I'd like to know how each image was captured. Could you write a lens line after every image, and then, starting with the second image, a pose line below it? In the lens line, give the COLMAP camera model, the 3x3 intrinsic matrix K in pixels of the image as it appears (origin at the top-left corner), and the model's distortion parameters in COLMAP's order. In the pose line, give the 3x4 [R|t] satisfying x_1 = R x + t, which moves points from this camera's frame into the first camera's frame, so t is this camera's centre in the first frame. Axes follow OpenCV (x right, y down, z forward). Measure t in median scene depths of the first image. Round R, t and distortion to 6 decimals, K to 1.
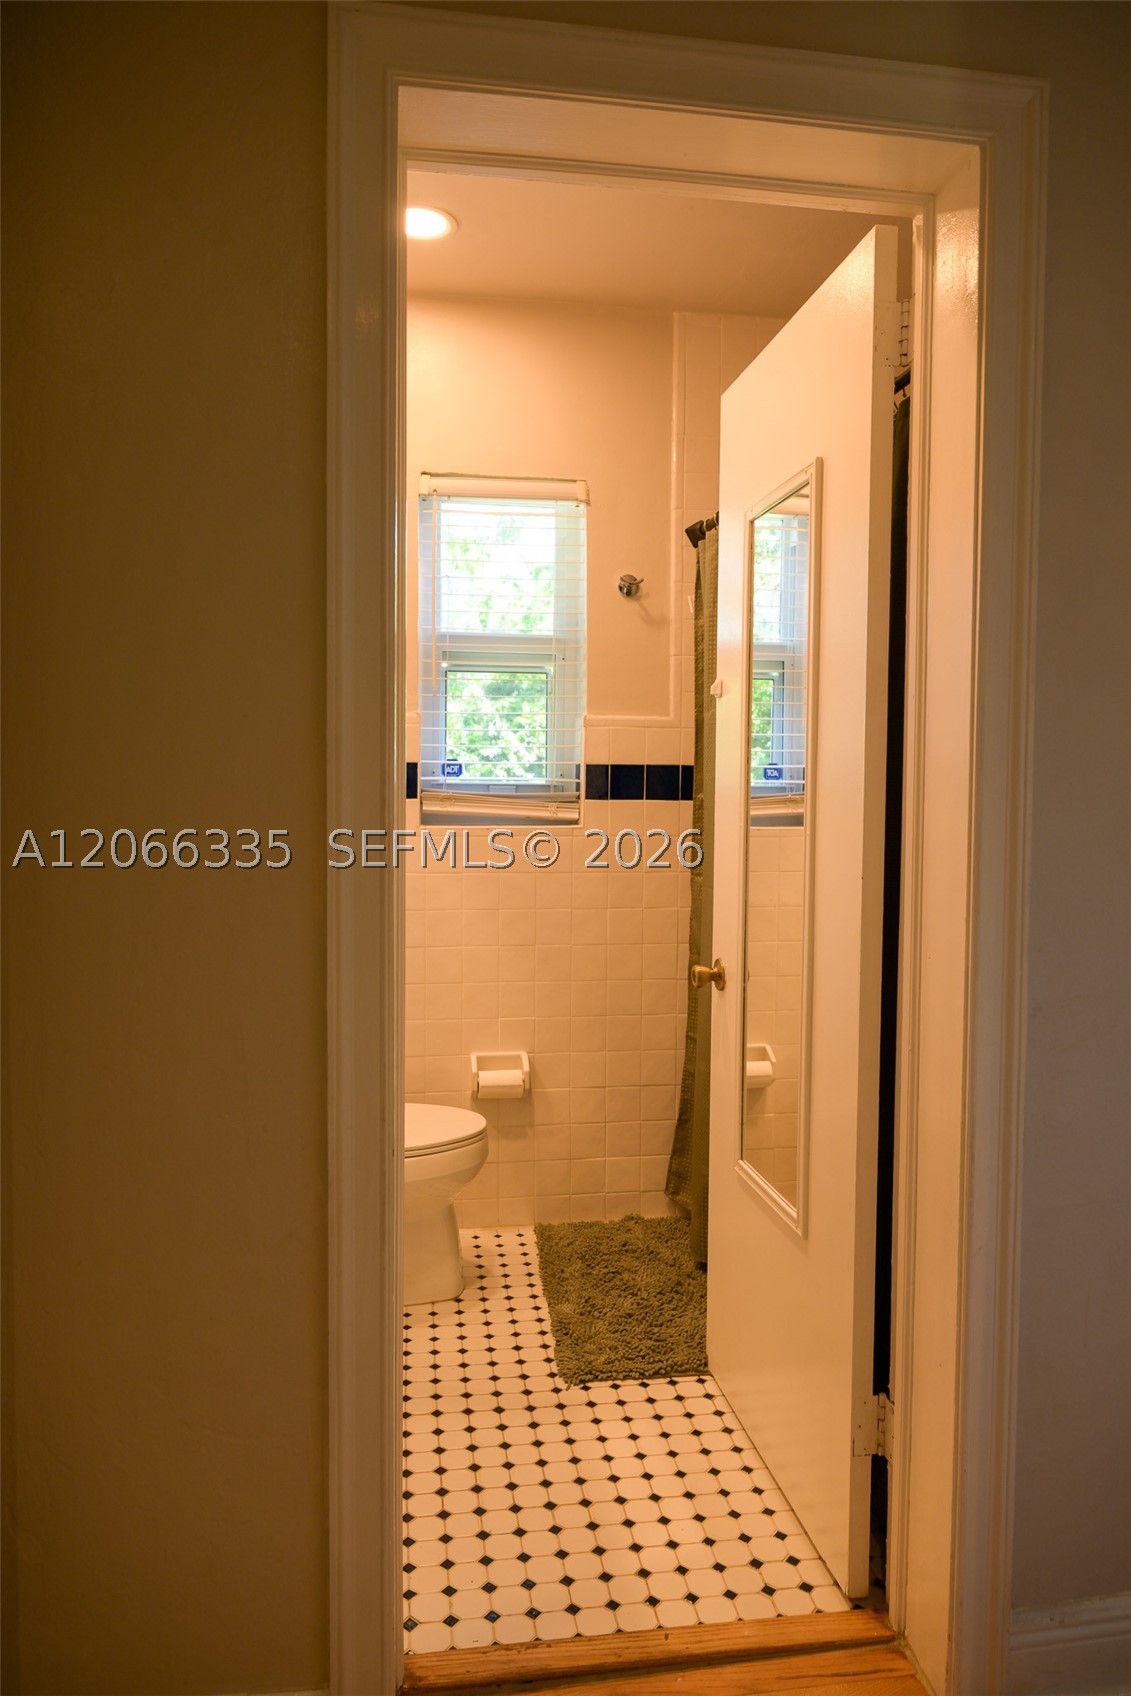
lens RADIAL K [[1129.3, 0, 567.4], [0, 1129.3, 841.4], [0, 0, 1]] dist [0.000731, -0.002435]
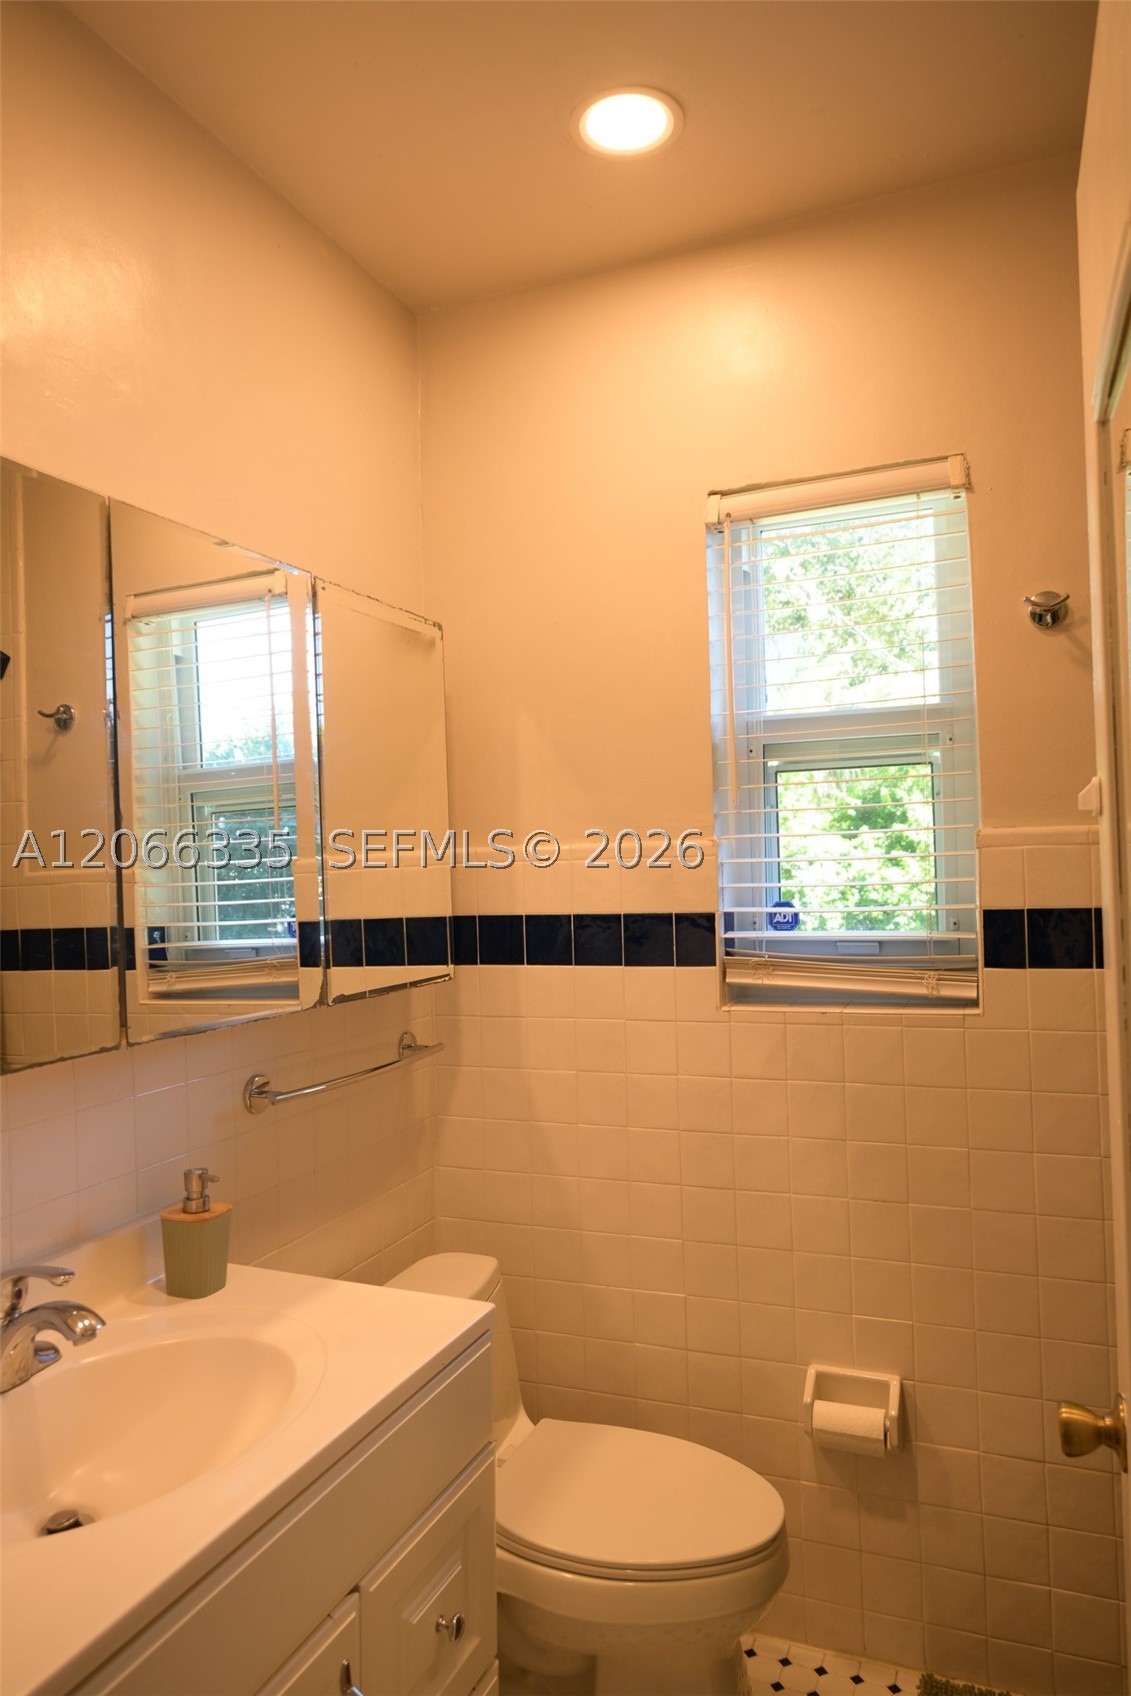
lens RADIAL K [[1129.3, 0, 568.1], [0, 1129.3, 844.8], [0, 0, 1]] dist [0.000731, -0.002435]
pose [[0.858322, -0.043121, -0.511297, 0.137264], [0.007666, 0.997429, -0.071250, -0.061529], [0.513054, 0.057235, 0.856446, 0.365966]]
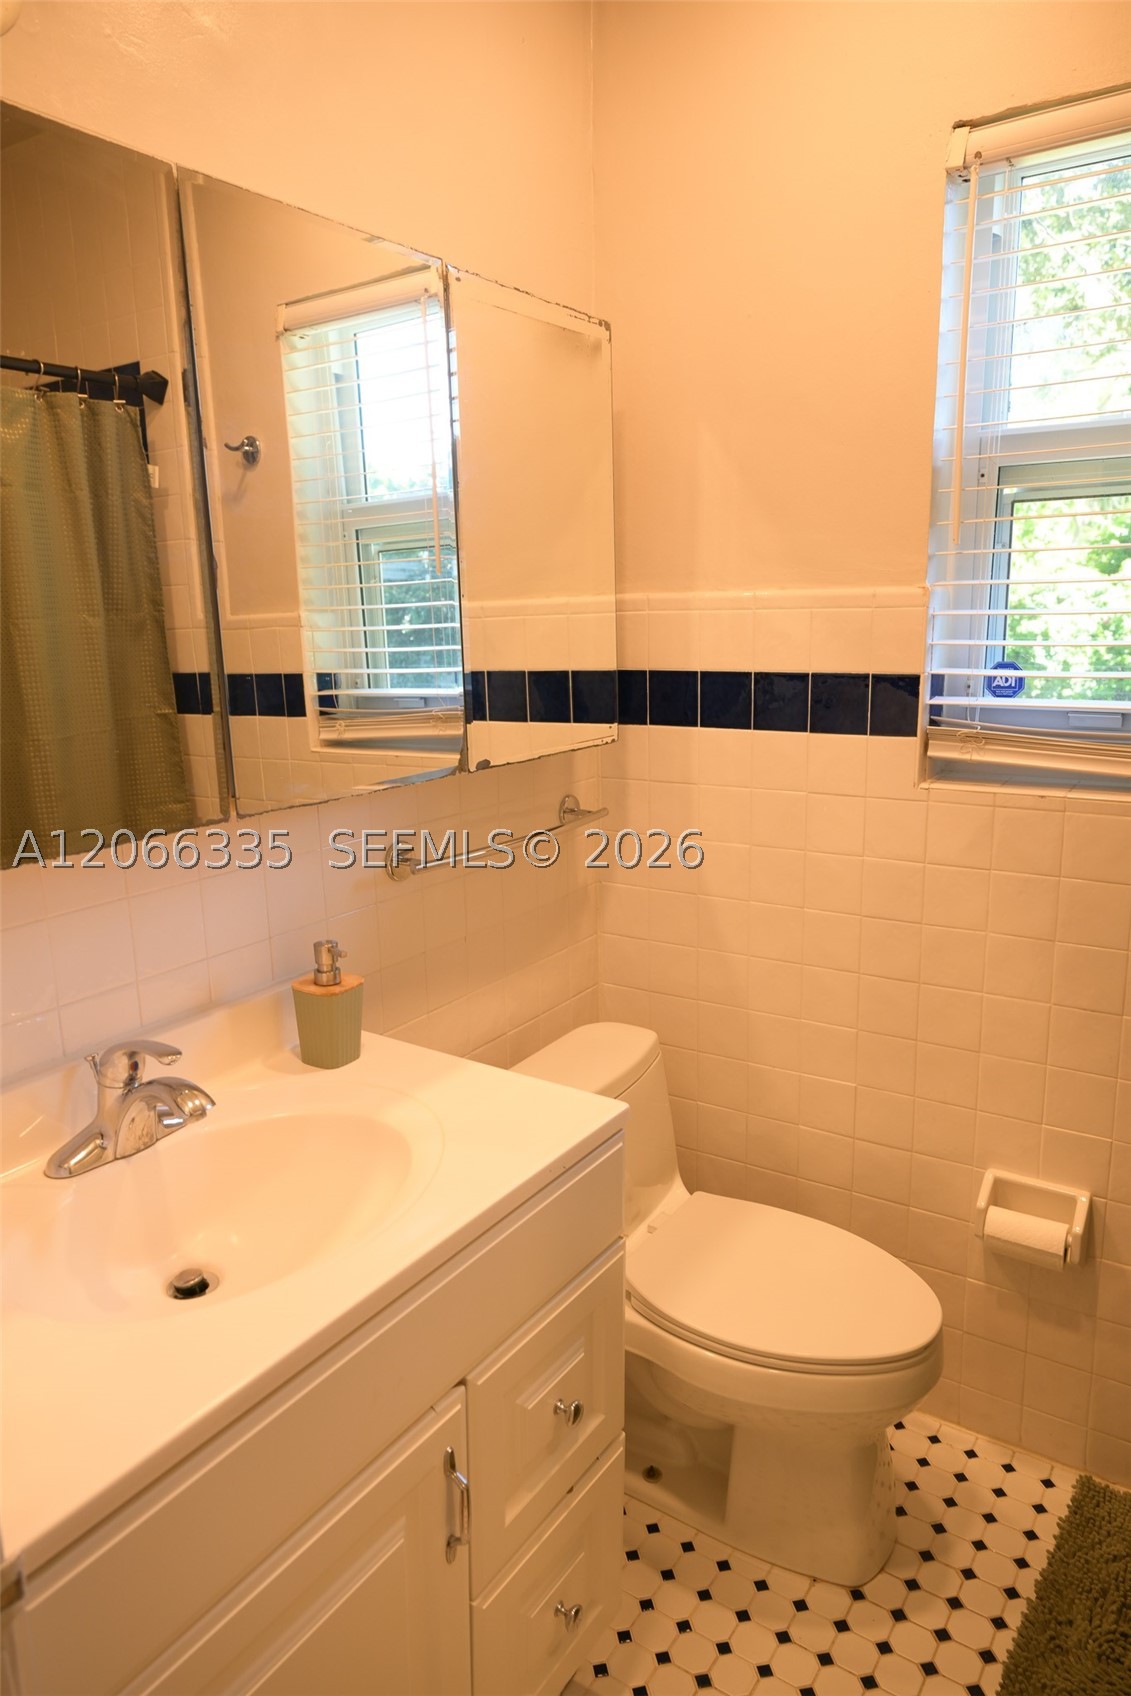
lens RADIAL K [[1129.3, 0, 562.9], [0, 1129.3, 845.8], [0, 0, 1]] dist [0.000731, -0.002435]
pose [[0.742487, 0.115592, -0.659812, 0.121042], [-0.010075, 0.986814, 0.161542, -0.073313], [0.669785, -0.113295, 0.733861, 0.435196]]
